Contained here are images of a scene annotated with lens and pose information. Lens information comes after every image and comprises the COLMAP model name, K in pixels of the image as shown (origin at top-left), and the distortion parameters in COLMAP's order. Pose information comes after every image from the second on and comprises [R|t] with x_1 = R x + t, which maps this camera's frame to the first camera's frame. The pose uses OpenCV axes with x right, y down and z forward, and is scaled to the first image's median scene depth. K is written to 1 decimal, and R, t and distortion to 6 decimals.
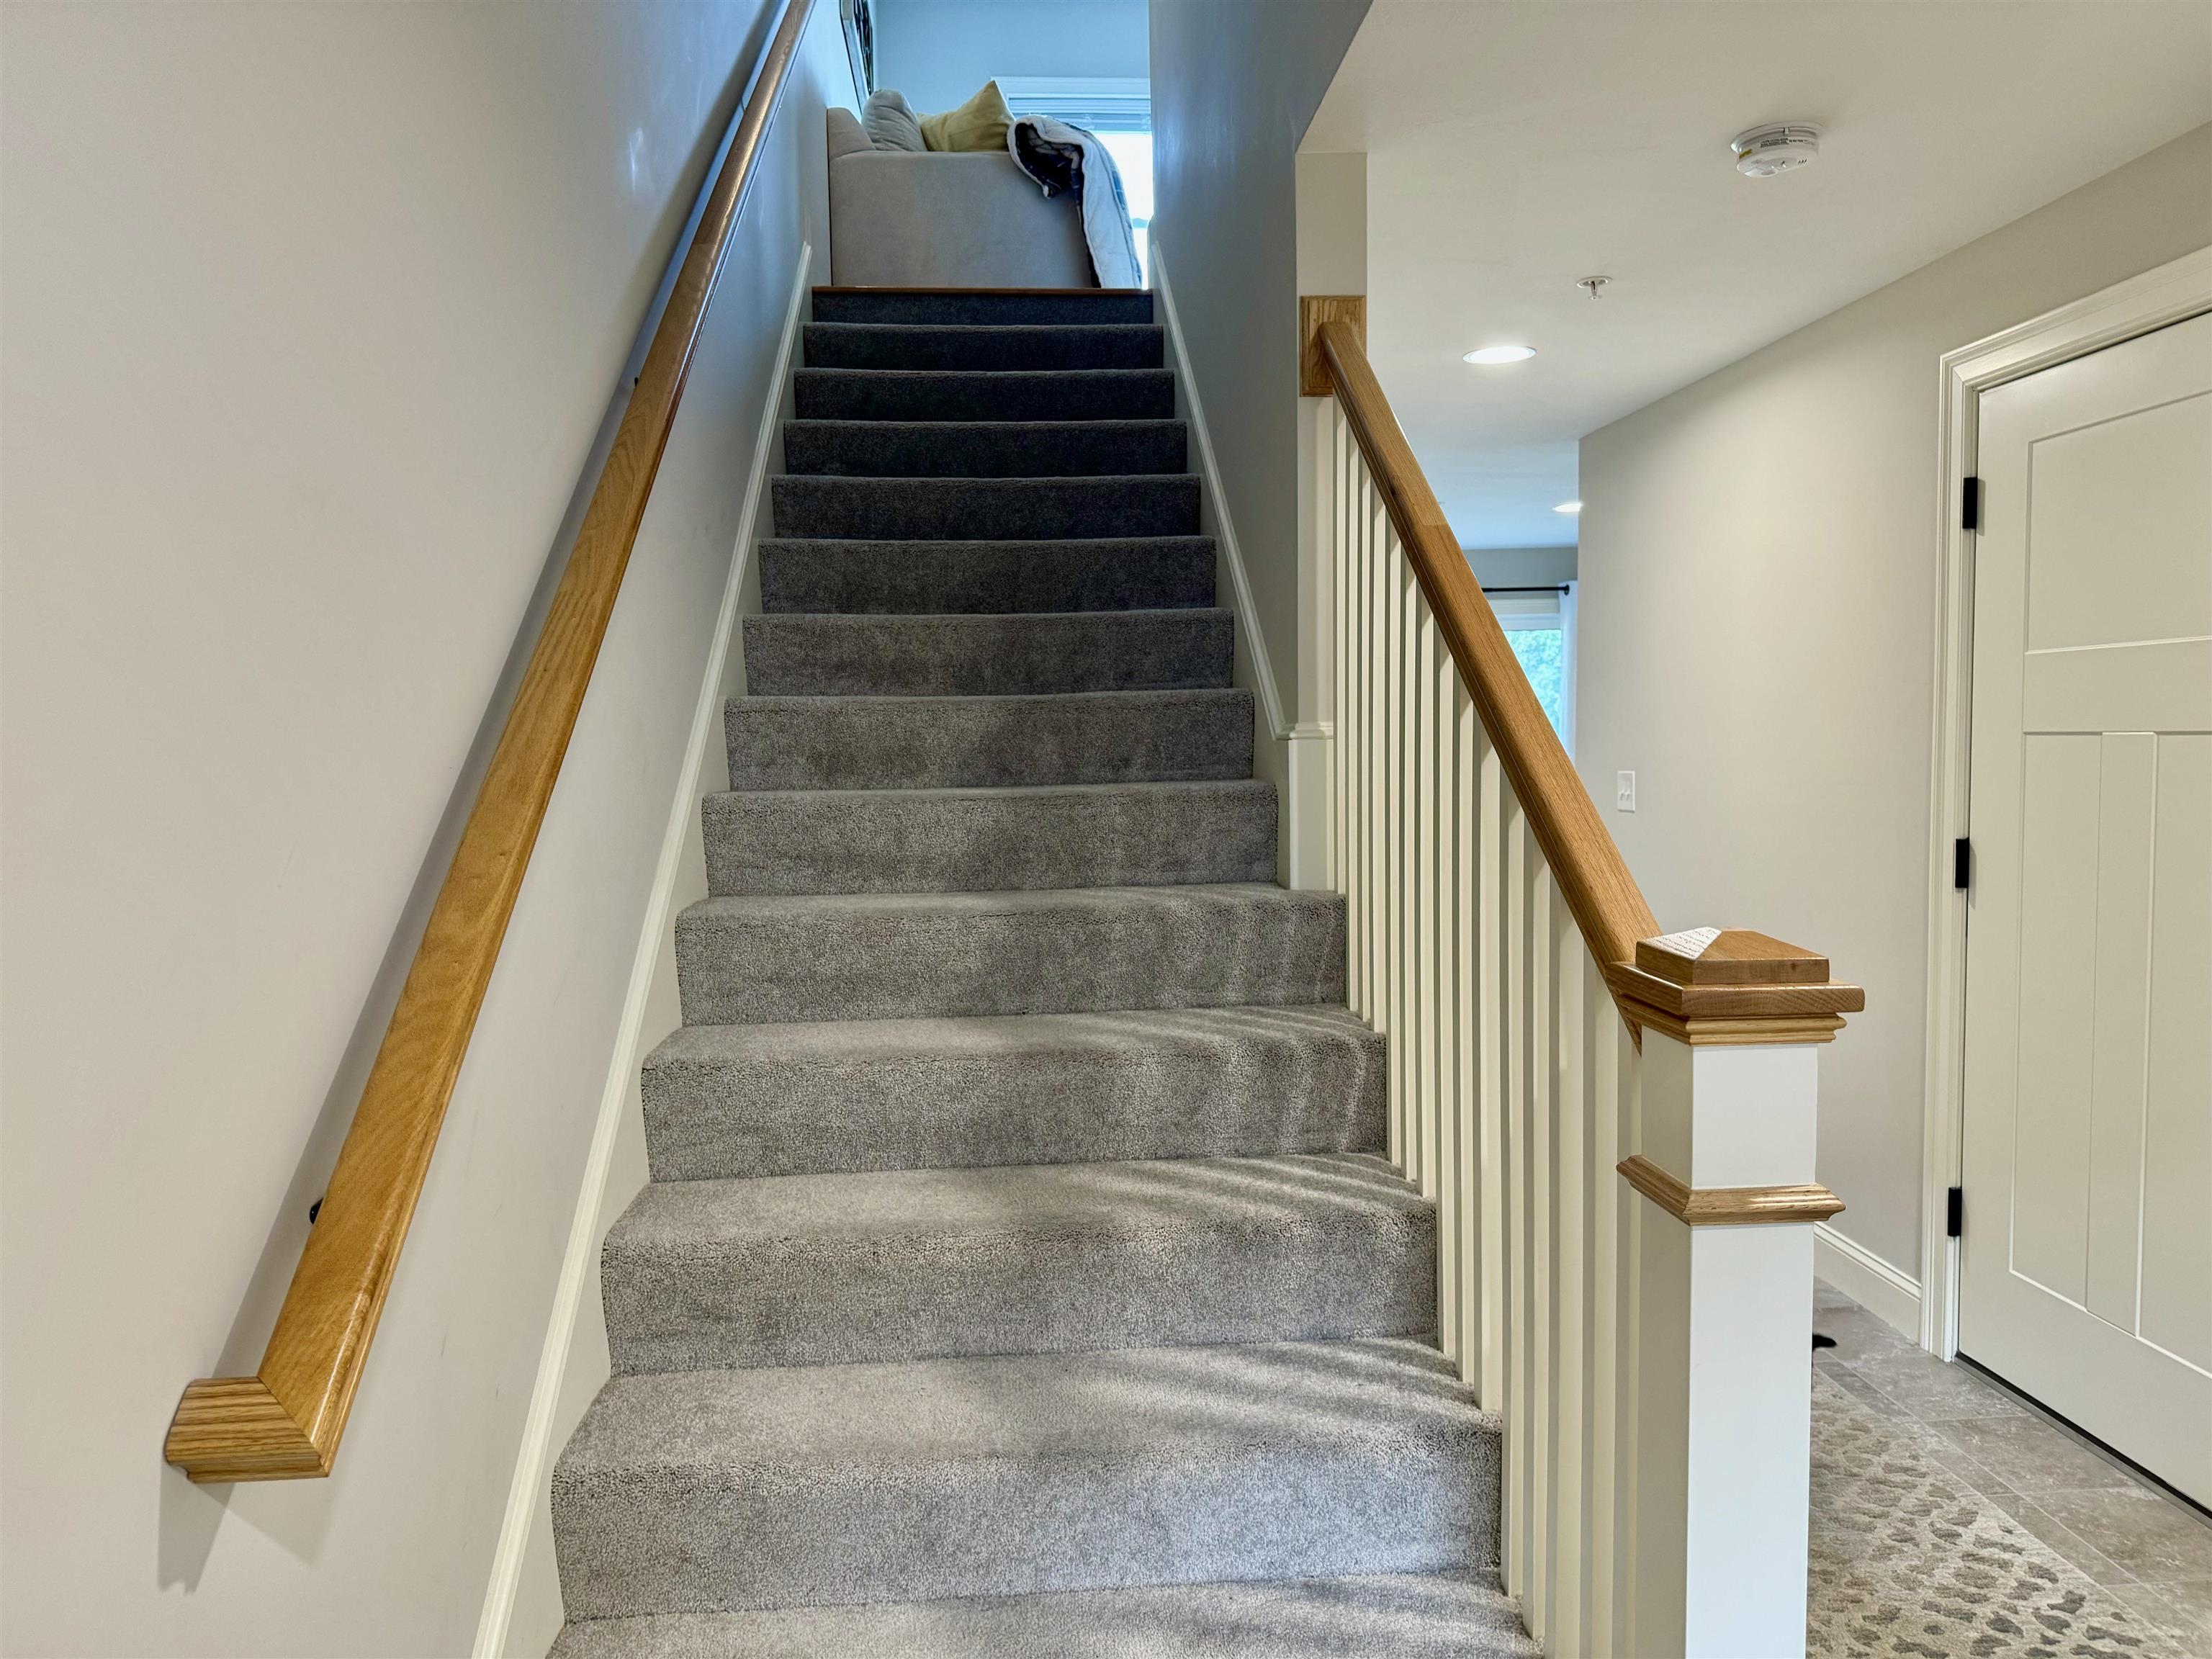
lens RADIAL K [[1549.1, 0, 1114.1], [0, 1549.1, 844.3], [0, 0, 1]] dist [0.125752, -0.208260]
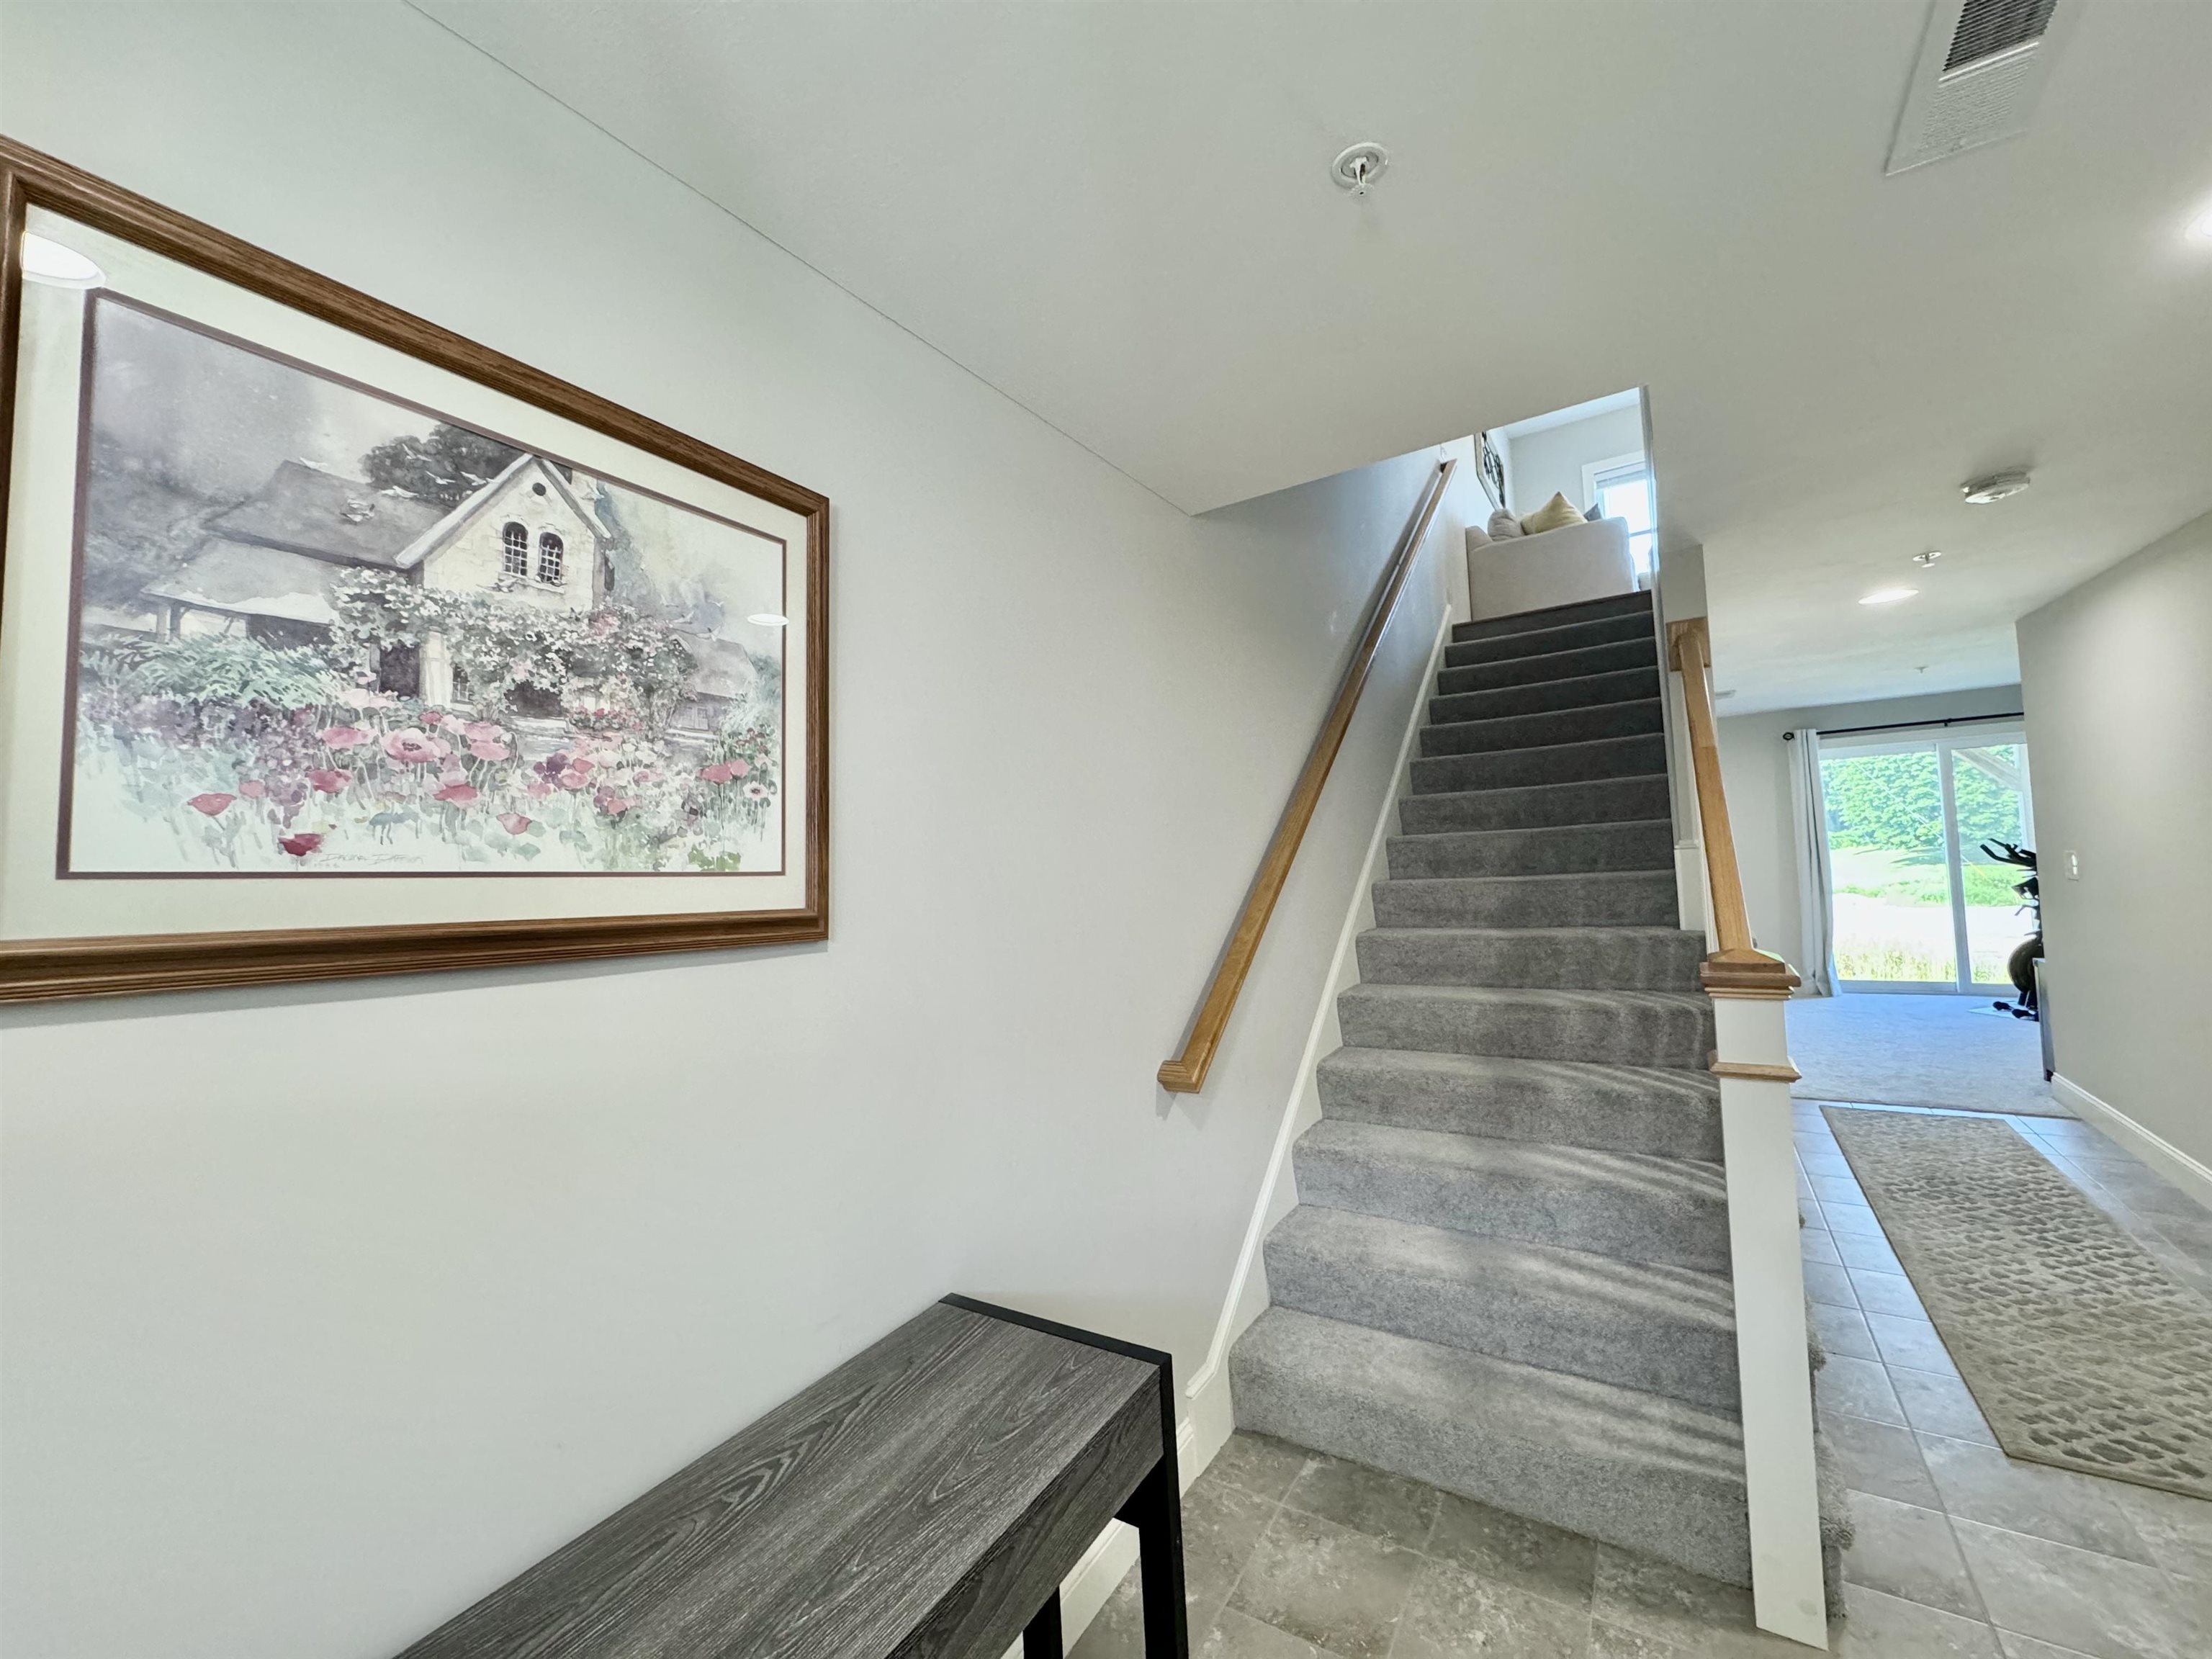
lens RADIAL K [[883.6, 0, 1106.0], [0, 883.6, 829.5], [0, 0, 1]] dist [0.003011, 0.000572]
pose [[0.804787, -0.045737, -0.591799, 0.224610], [-0.000254, 0.997000, -0.077399, -0.010233], [0.593564, 0.062440, 0.802361, -0.314254]]
